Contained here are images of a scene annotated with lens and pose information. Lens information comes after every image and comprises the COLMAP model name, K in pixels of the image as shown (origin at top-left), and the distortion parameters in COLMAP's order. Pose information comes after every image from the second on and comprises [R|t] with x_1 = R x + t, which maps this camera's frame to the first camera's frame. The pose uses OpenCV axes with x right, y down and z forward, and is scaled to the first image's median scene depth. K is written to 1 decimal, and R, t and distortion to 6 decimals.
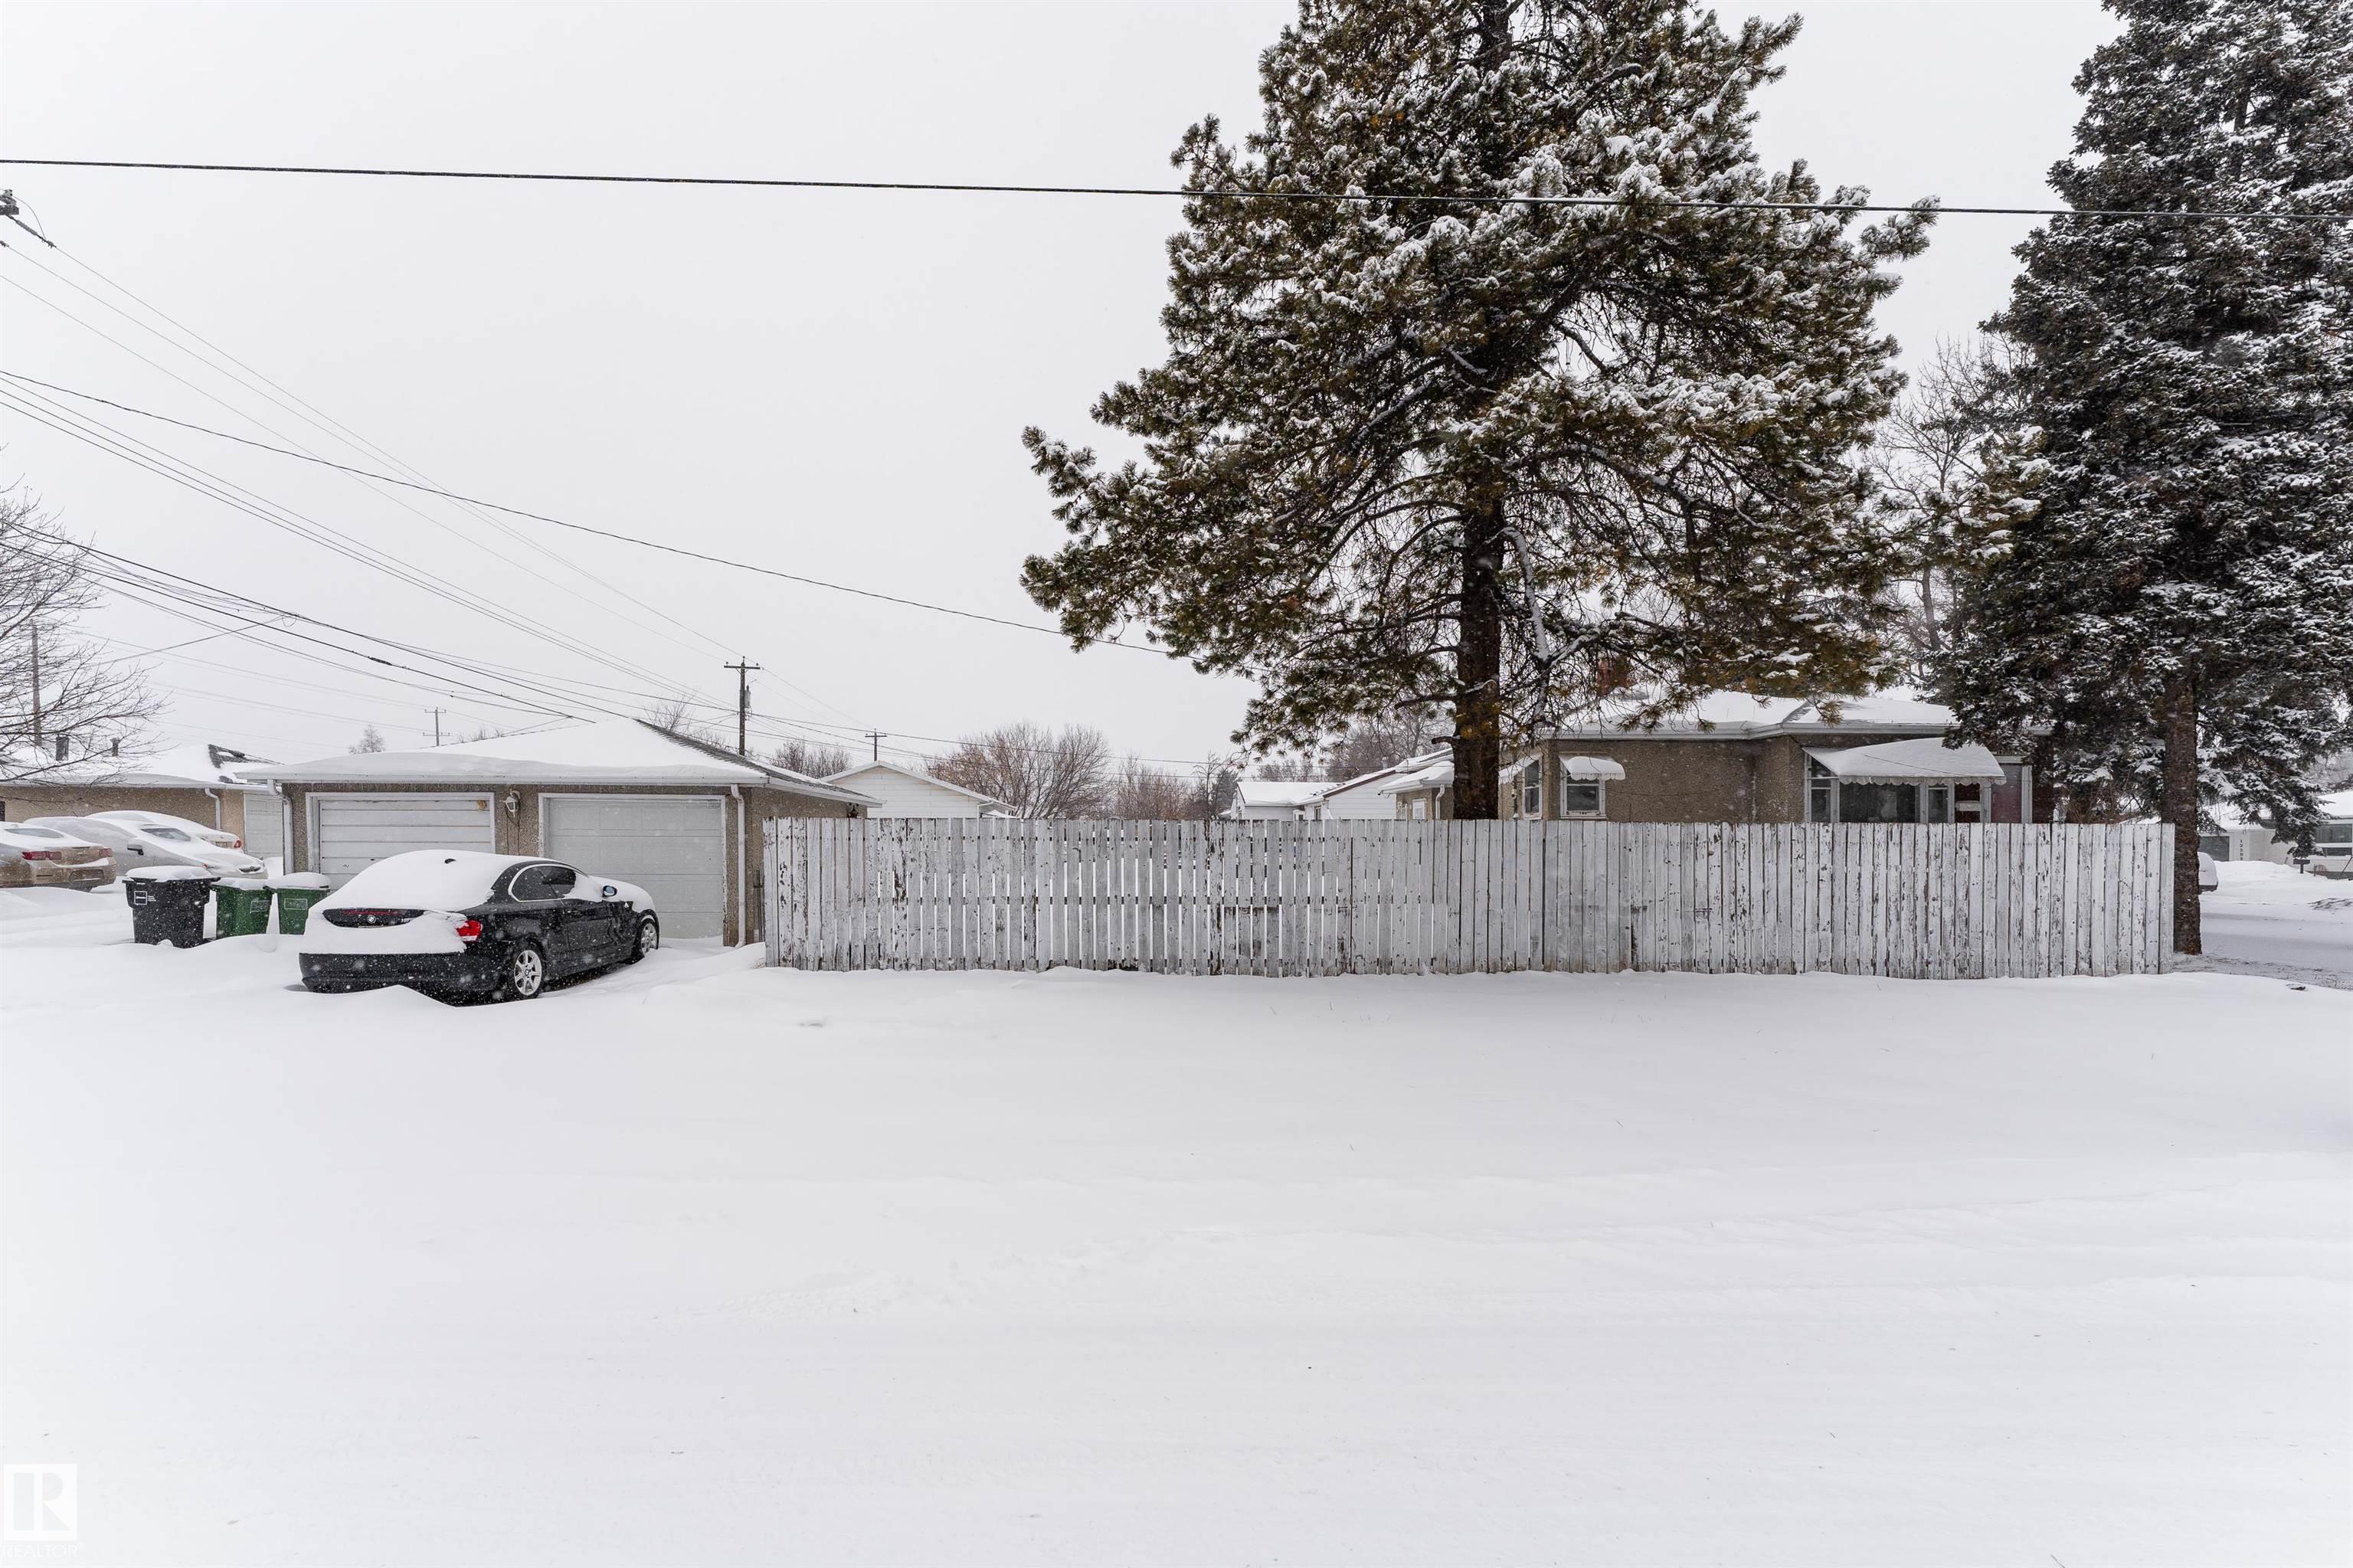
lens RADIAL K [[685.6, 0, 1173.7], [0, 685.6, 902.7], [0, 0, 1]] dist [0.000088, 0.000016]
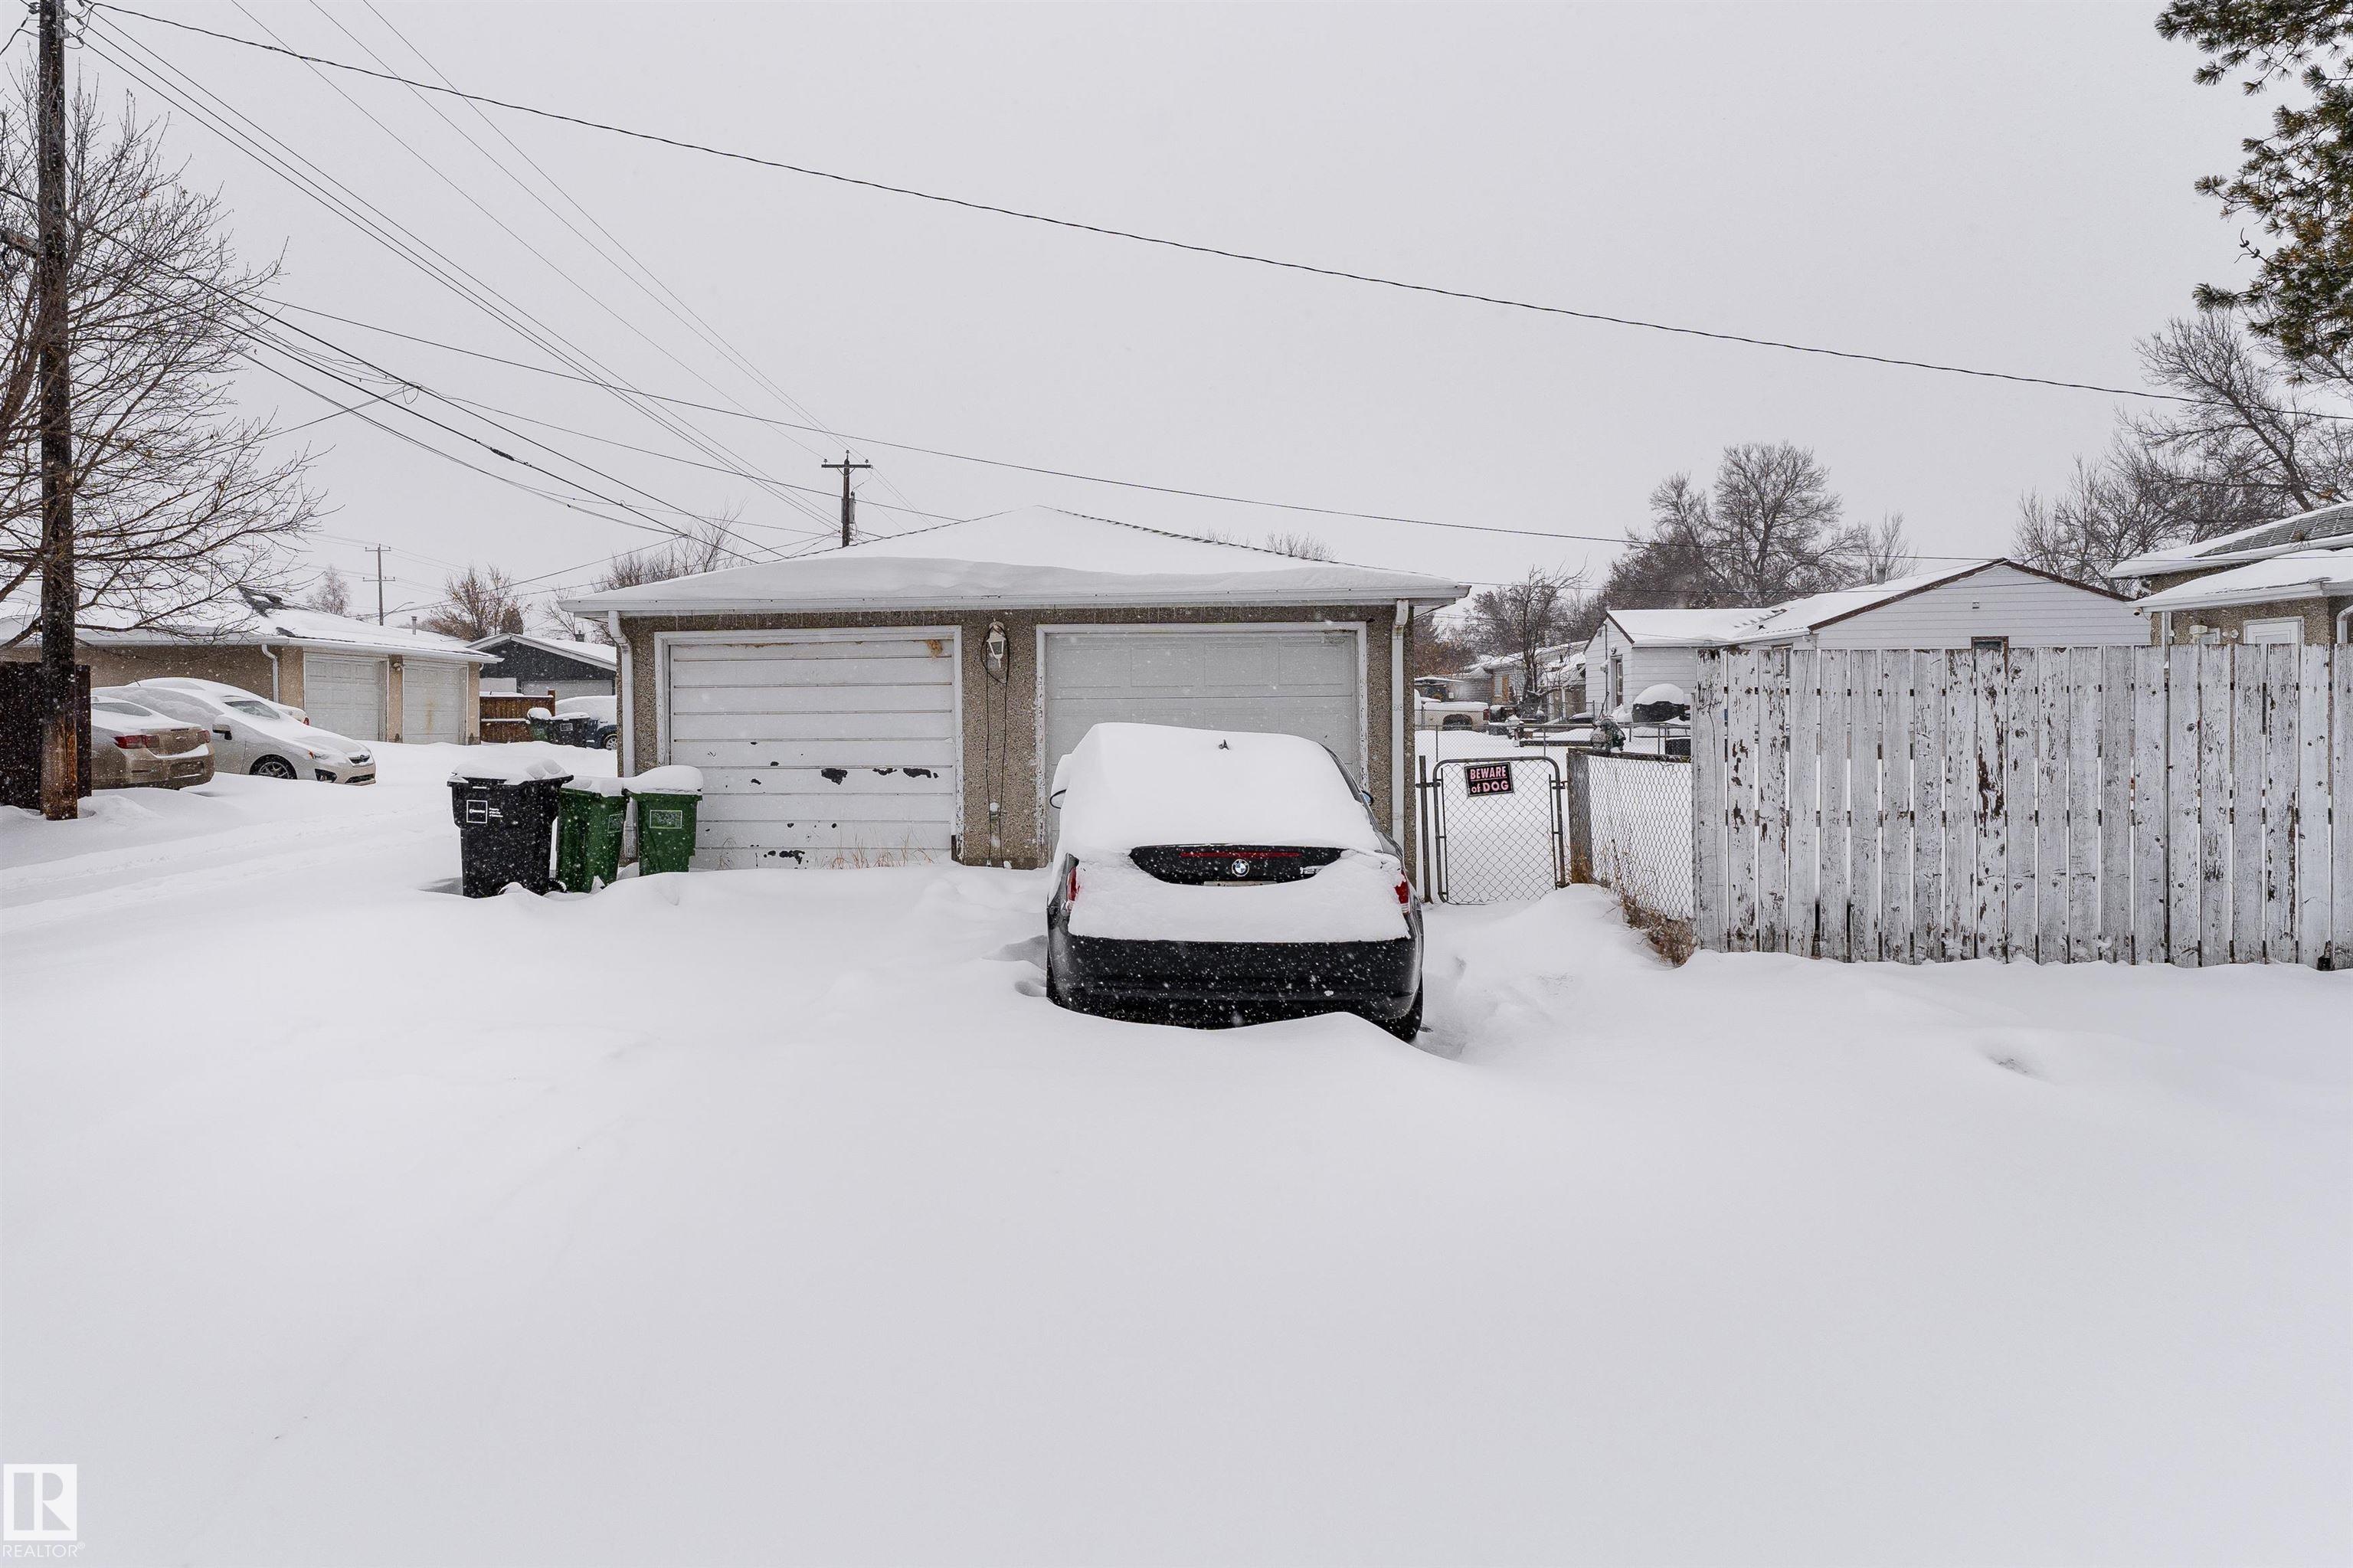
lens RADIAL K [[955.9, 0, 1176.5], [0, 955.9, 784.0], [0, 0, 1]] dist [-0.000066, -0.000090]
pose [[0.995203, -0.004816, -0.097710, -0.729964], [0.003815, 0.999938, -0.010426, -0.017376], [0.097754, 0.010003, 0.995160, 0.213540]]
